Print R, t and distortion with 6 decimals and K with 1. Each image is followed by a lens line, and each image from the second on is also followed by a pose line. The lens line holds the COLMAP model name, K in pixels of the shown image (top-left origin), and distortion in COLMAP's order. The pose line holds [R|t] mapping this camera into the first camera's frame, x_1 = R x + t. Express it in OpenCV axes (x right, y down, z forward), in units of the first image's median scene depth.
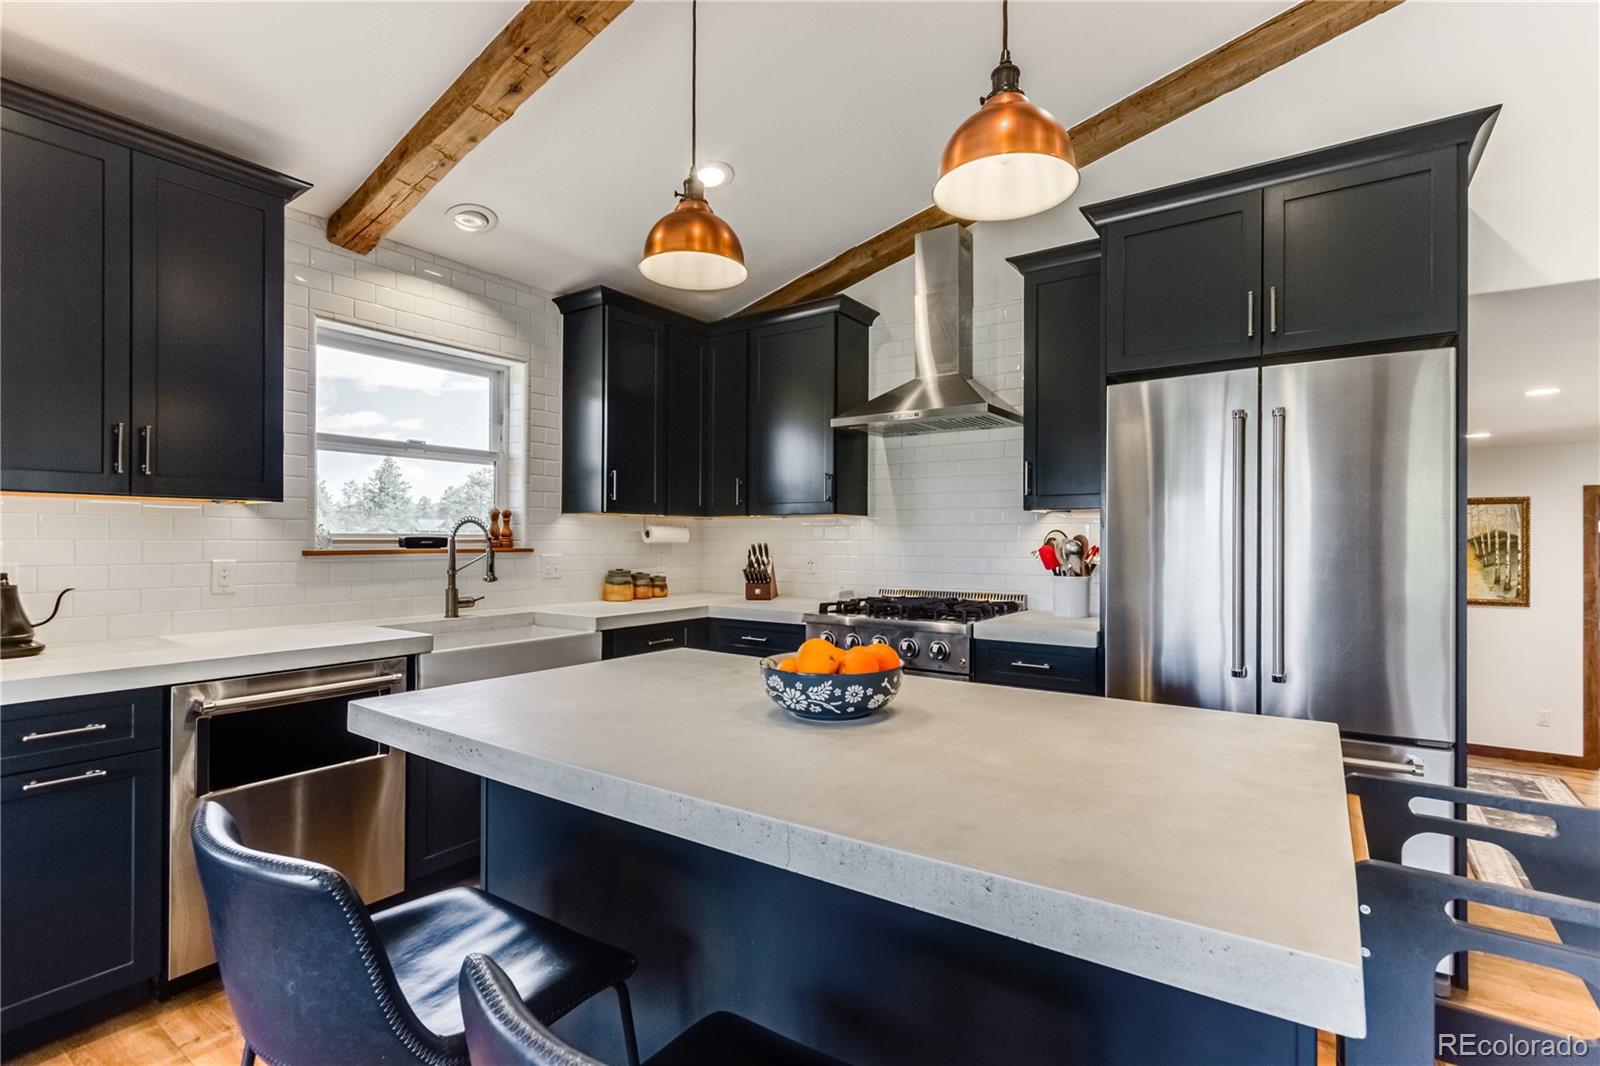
lens RADIAL K [[746.5, 0, 802.4], [0, 746.5, 539.3], [0, 0, 1]] dist [-0.000777, -0.000764]
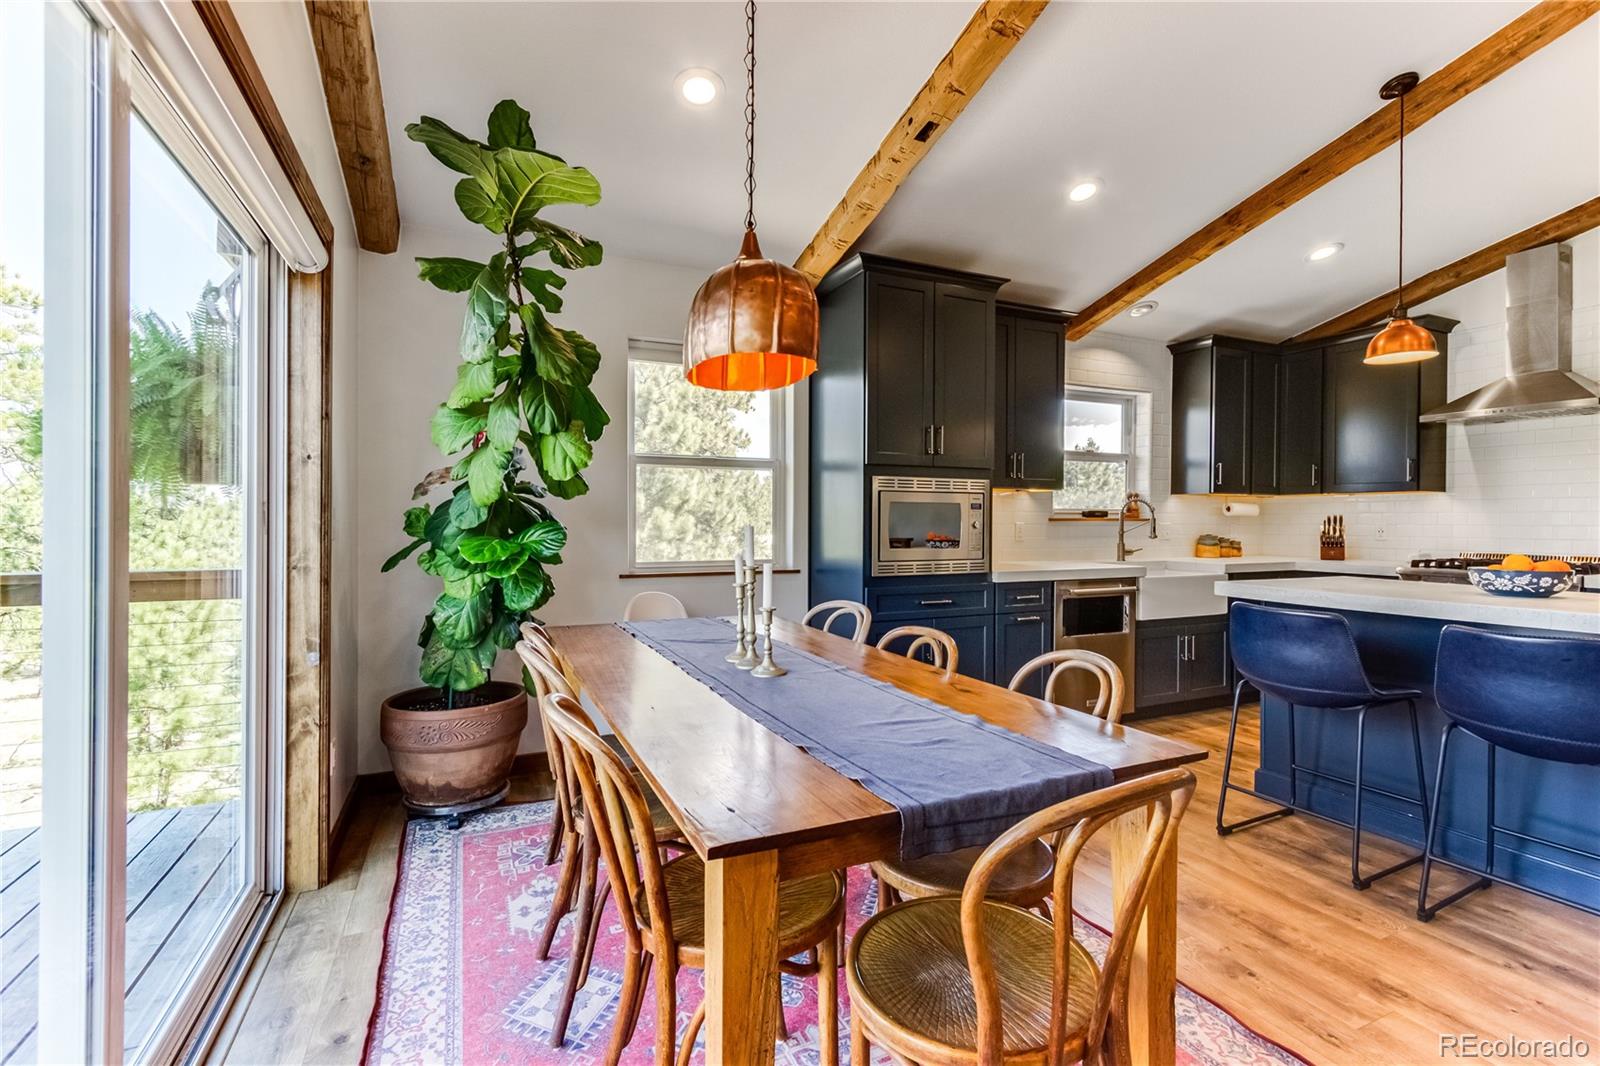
lens RADIAL K [[729.2, 0, 804.8], [0, 729.2, 524.4], [0, 0, 1]] dist [-0.002708, -0.001294]
pose [[0.861877, 0.002980, -0.507109, -0.224969], [-0.000814, 0.999990, 0.004494, 0.017610], [0.507117, -0.003460, 0.861870, -0.571048]]
